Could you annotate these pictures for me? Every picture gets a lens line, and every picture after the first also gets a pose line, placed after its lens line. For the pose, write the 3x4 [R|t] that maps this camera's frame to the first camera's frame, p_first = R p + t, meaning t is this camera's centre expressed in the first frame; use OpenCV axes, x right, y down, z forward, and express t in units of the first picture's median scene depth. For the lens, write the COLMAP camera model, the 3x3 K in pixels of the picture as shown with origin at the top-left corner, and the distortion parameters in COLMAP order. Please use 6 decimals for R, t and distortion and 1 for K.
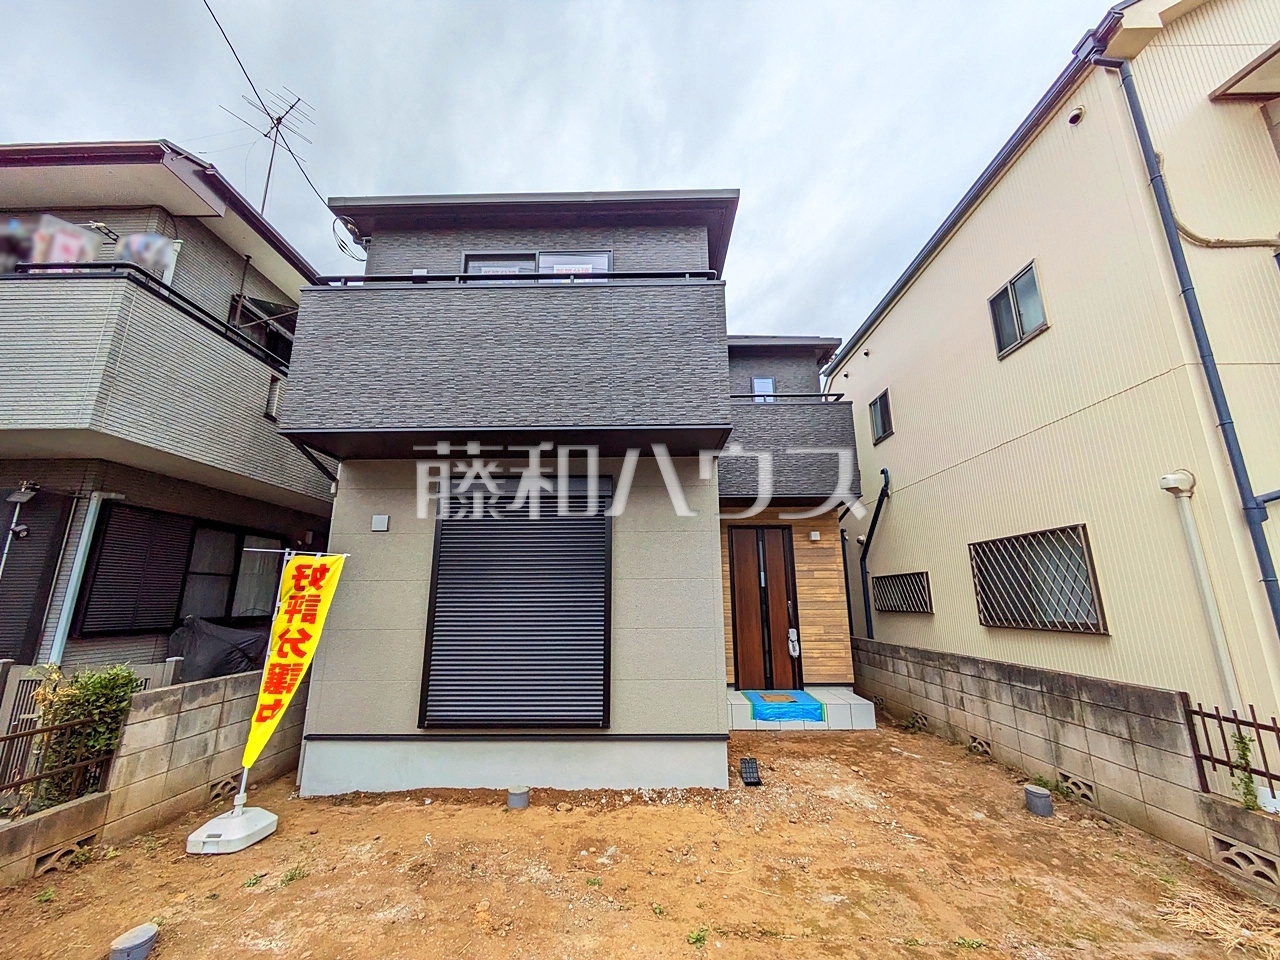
lens RADIAL K [[495.4, 0, 634.0], [0, 495.4, 479.4], [0, 0, 1]] dist [0.004309, 0.000062]
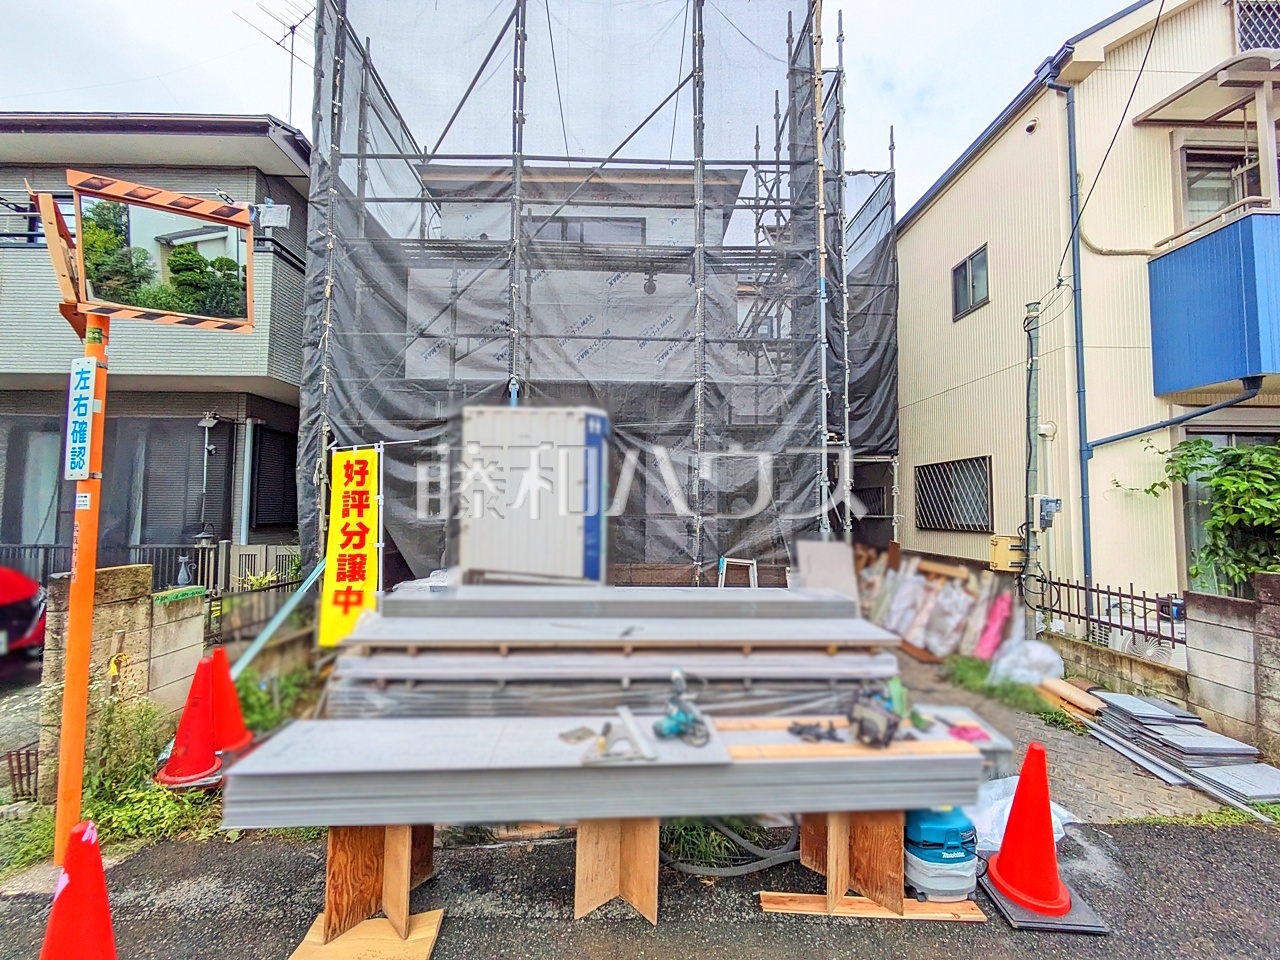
lens RADIAL K [[495.4, 0, 634.8], [0, 495.4, 472.4], [0, 0, 1]] dist [0.004309, 0.000062]
pose [[0.999507, 0.013866, 0.028152, -0.121227], [-0.018390, 0.985714, 0.167423, -0.078256], [-0.025428, -0.167858, 0.985483, -0.348631]]
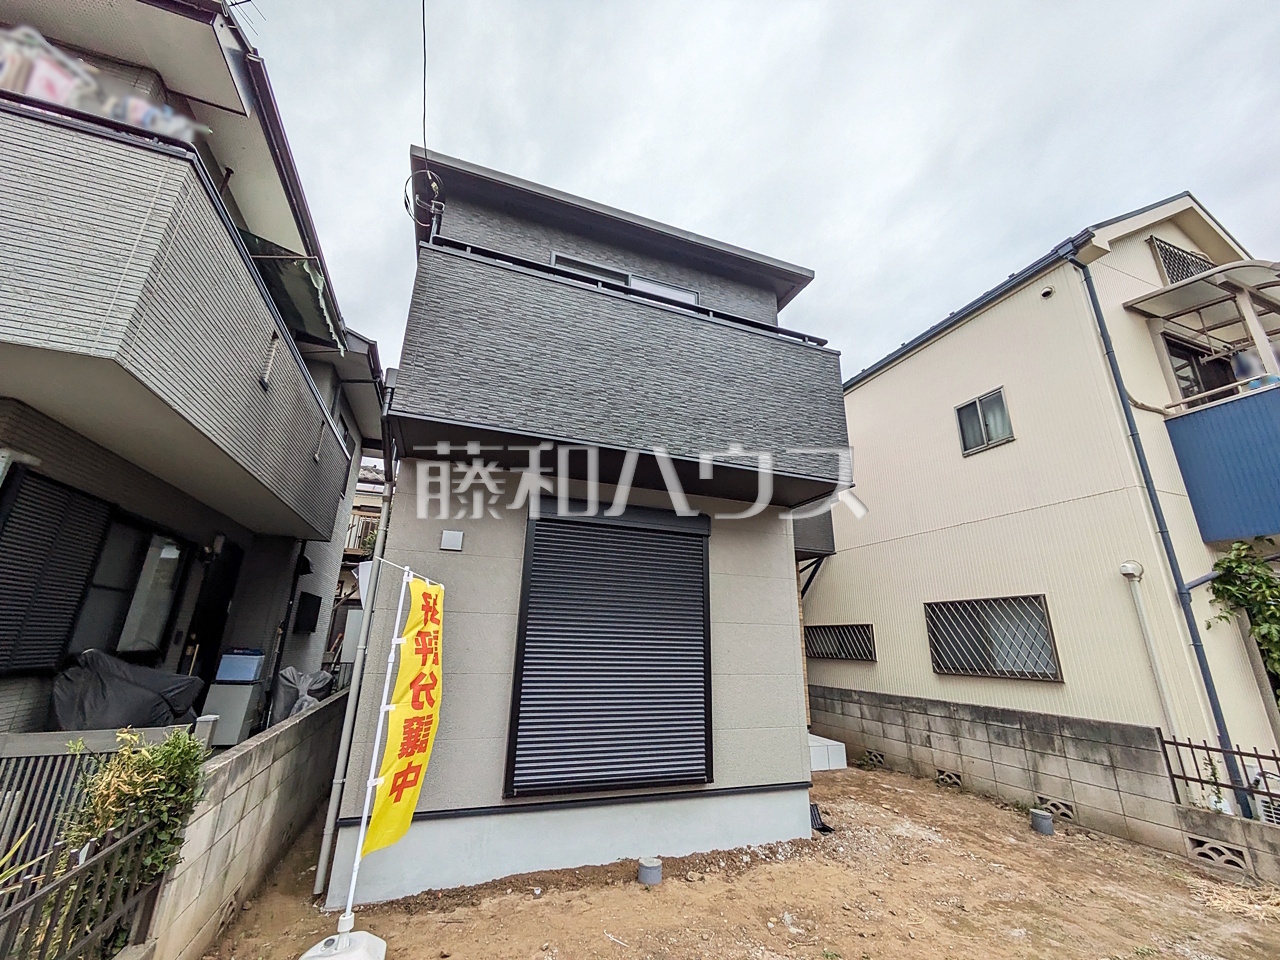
lens RADIAL K [[495.4, 0, 635.8], [0, 495.4, 481.6], [0, 0, 1]] dist [0.004309, 0.000062]
pose [[0.933520, 0.136038, 0.331713, -0.575980], [-0.112740, 0.989667, -0.088592, 0.034137], [-0.340337, 0.045305, 0.939212, 0.135809]]
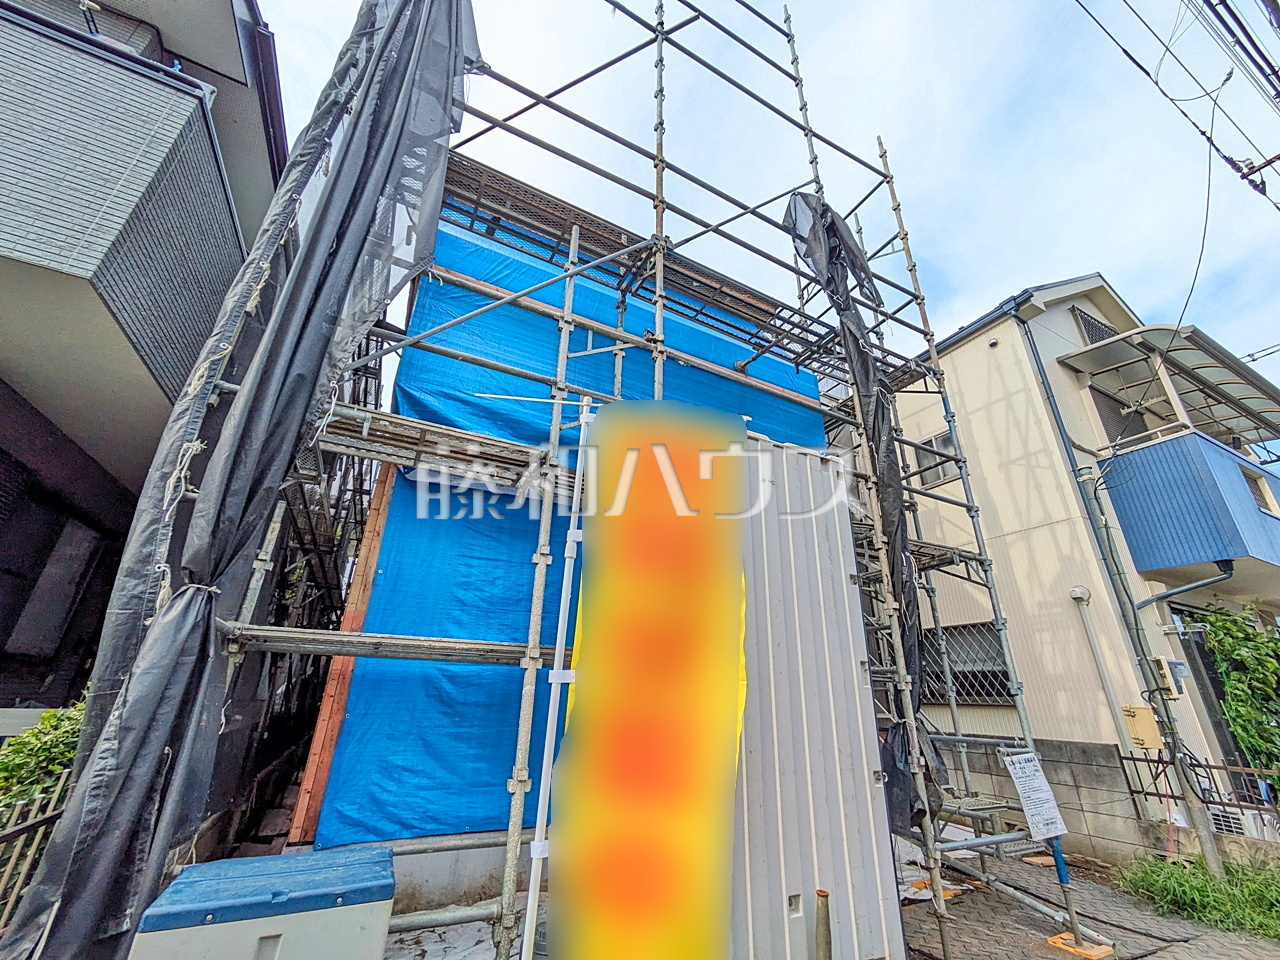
lens RADIAL K [[495.4, 0, 634.0], [0, 495.4, 481.9], [0, 0, 1]] dist [0.004309, 0.000062]
pose [[0.887555, 0.214384, 0.407781, -0.633221], [-0.145460, 0.970258, -0.193495, 0.134629], [-0.437135, 0.112422, 0.892342, 0.192451]]
